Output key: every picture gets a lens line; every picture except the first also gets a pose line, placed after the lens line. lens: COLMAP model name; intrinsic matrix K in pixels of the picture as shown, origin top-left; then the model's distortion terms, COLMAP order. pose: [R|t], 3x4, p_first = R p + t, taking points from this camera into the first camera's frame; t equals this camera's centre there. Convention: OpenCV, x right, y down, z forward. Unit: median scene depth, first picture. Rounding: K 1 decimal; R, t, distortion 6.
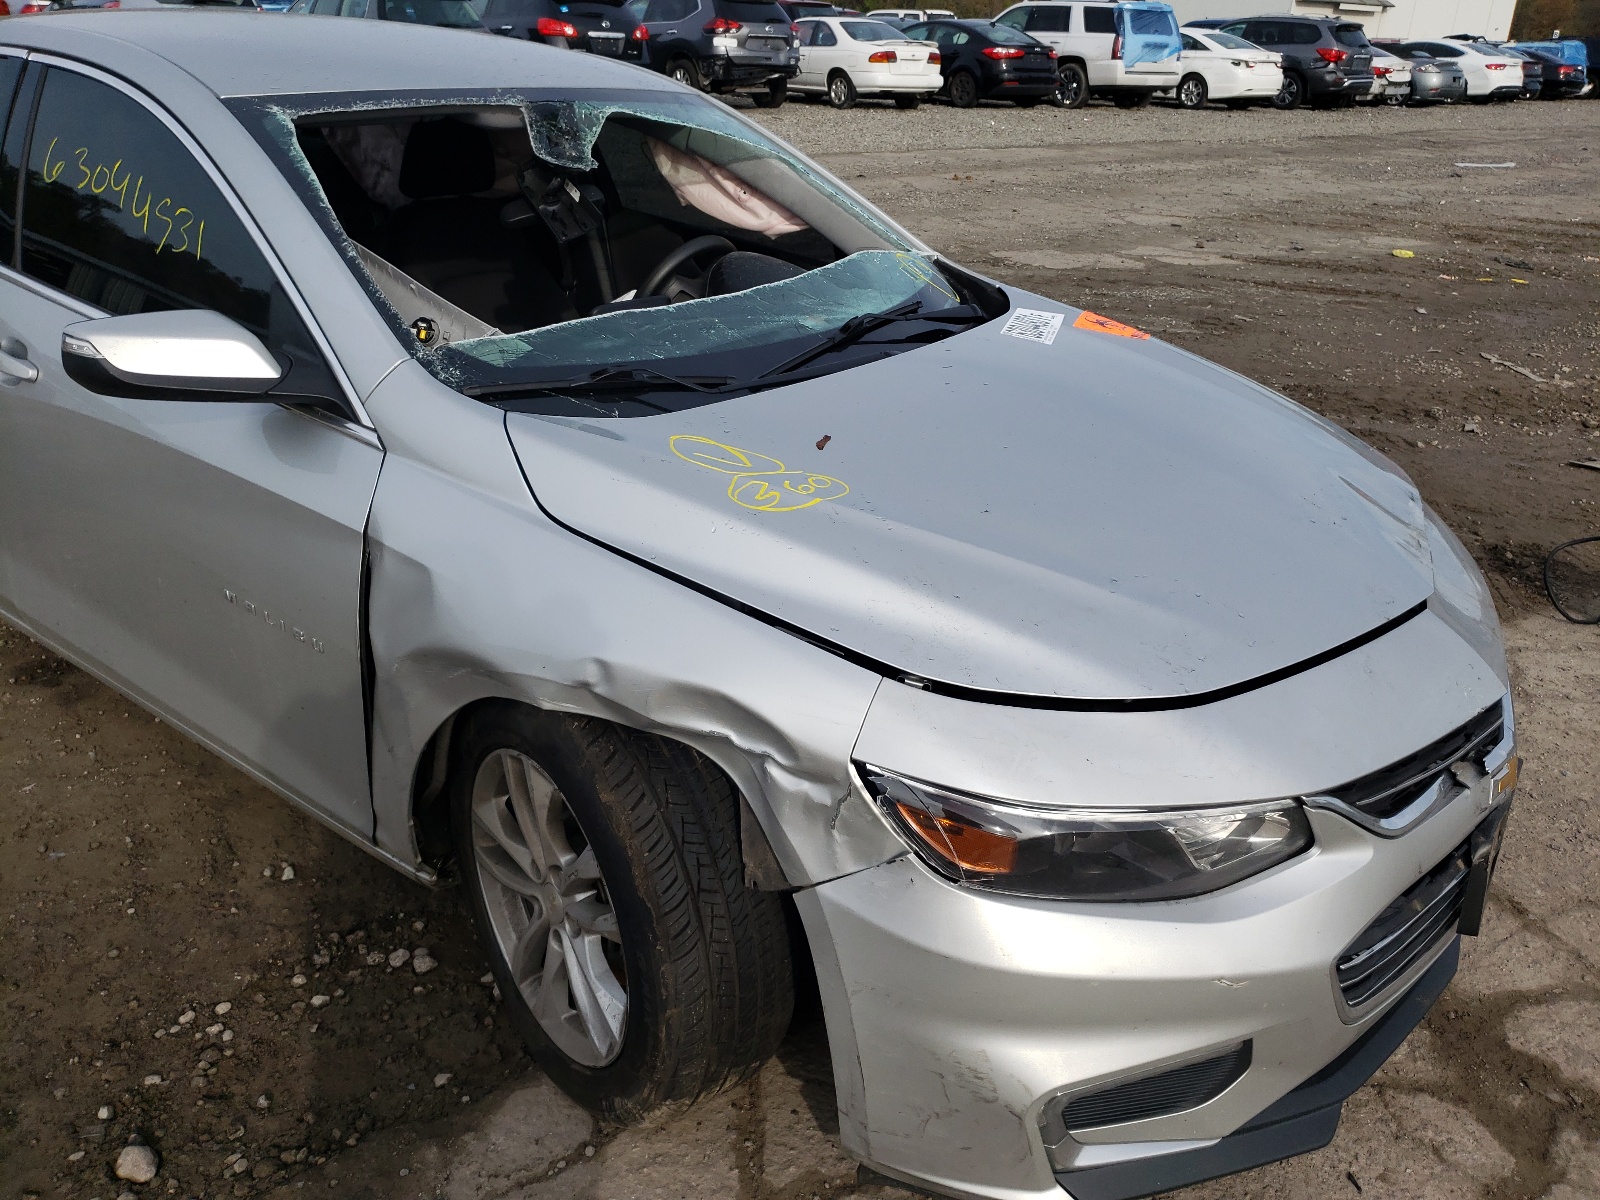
lens RADIAL K [[1244.2, 0, 800.0], [0, 1244.2, 600.0], [0, 0, 1]] dist [-0.016769, 0.043478]
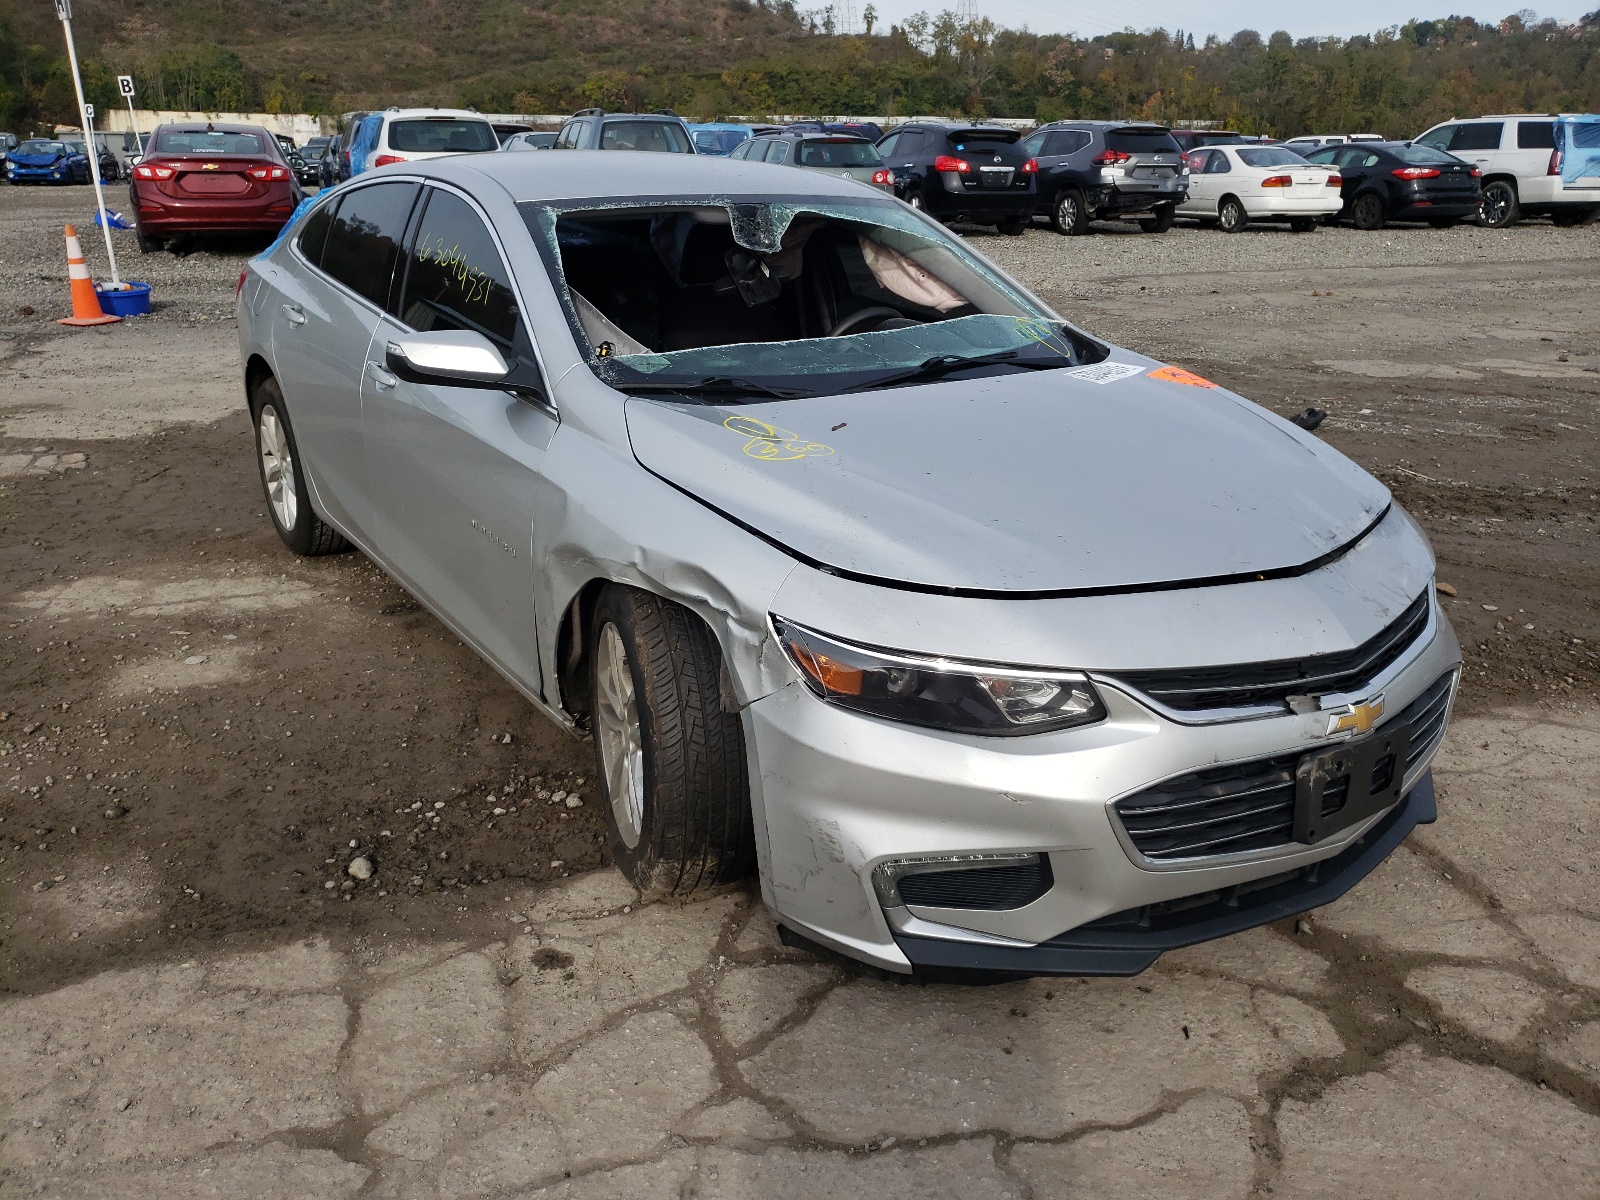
lens RADIAL K [[1233.7, 0, 799.7], [0, 1233.7, 609.6], [0, 0, 1]] dist [0.003335, 0.026857]
pose [[0.945899, 0.080803, -0.314238, 0.304479], [-0.107957, 0.991691, -0.069962, 0.126818], [0.305974, 0.100101, 0.946763, -0.218733]]
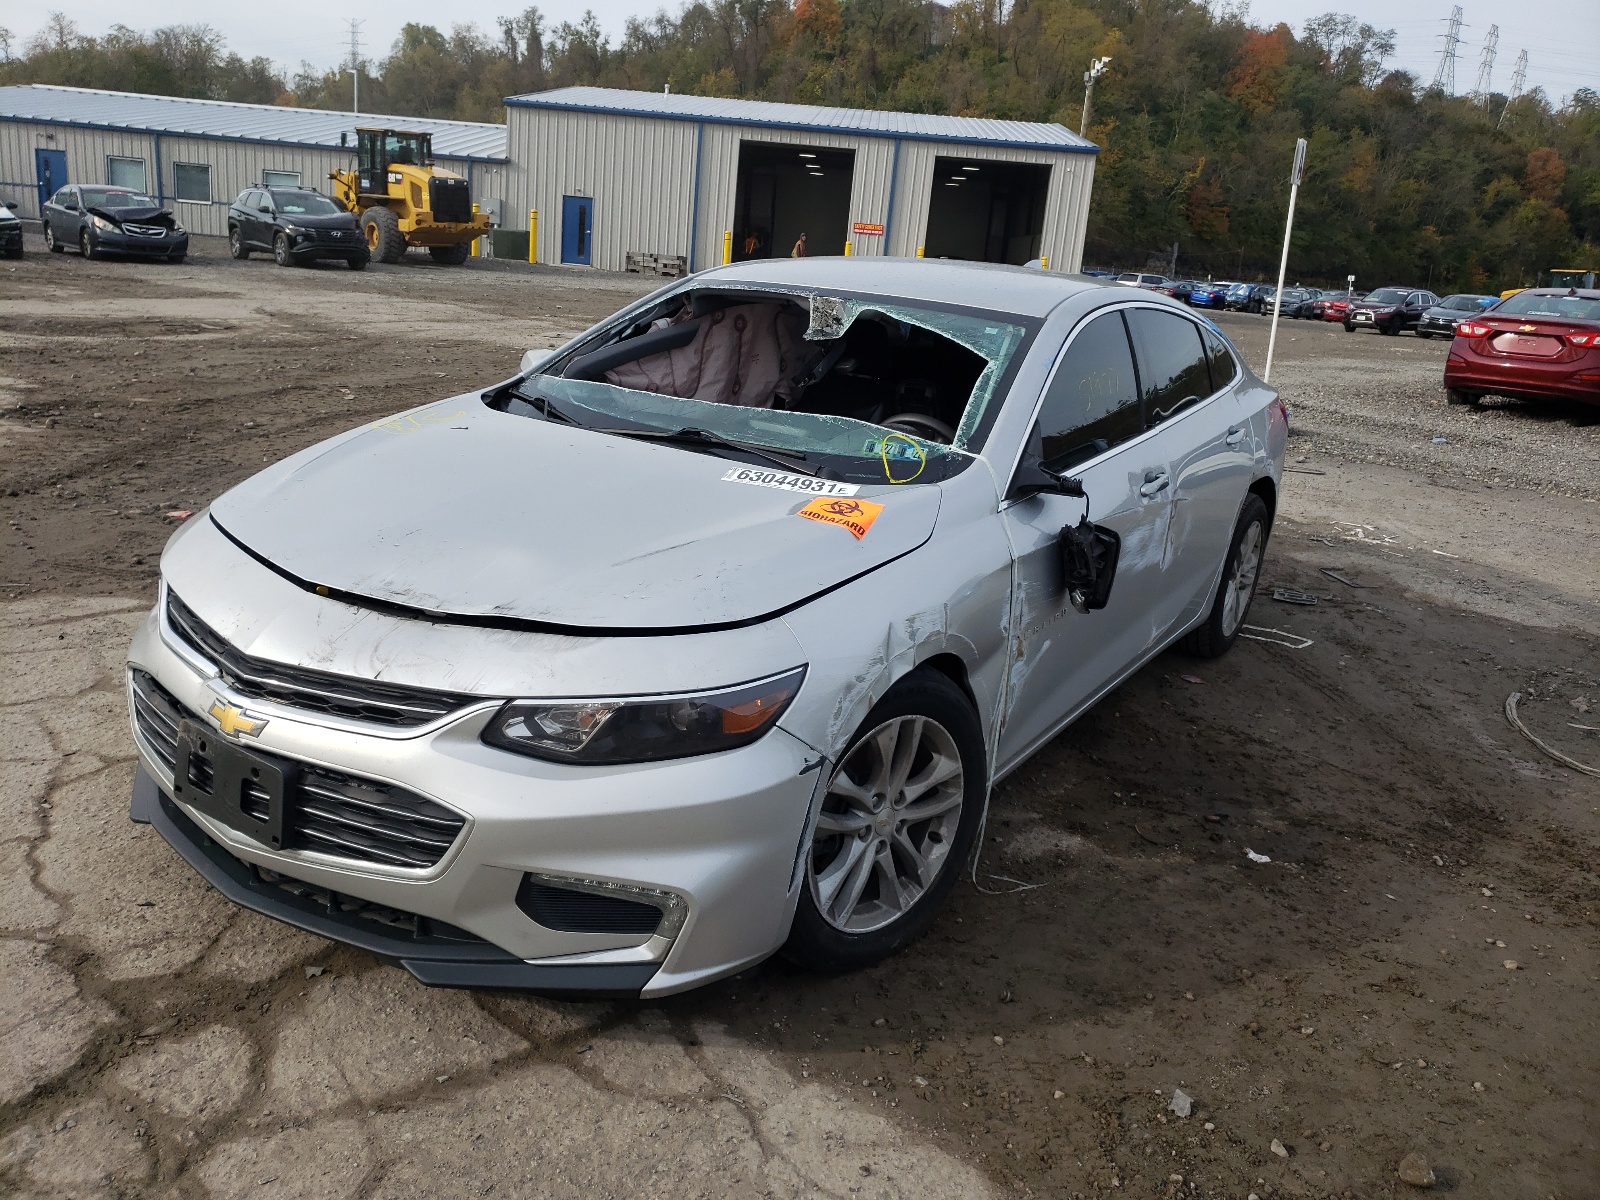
lens RADIAL K [[1233.7, 0, 799.7], [0, 1233.7, 609.6], [0, 0, 1]] dist [0.003335, 0.026857]
pose [[0.055643, 0.251942, -0.966141, 1.275375], [-0.496892, 0.846290, 0.192071, -0.347010], [0.866027, 0.469381, 0.172278, 0.879992]]
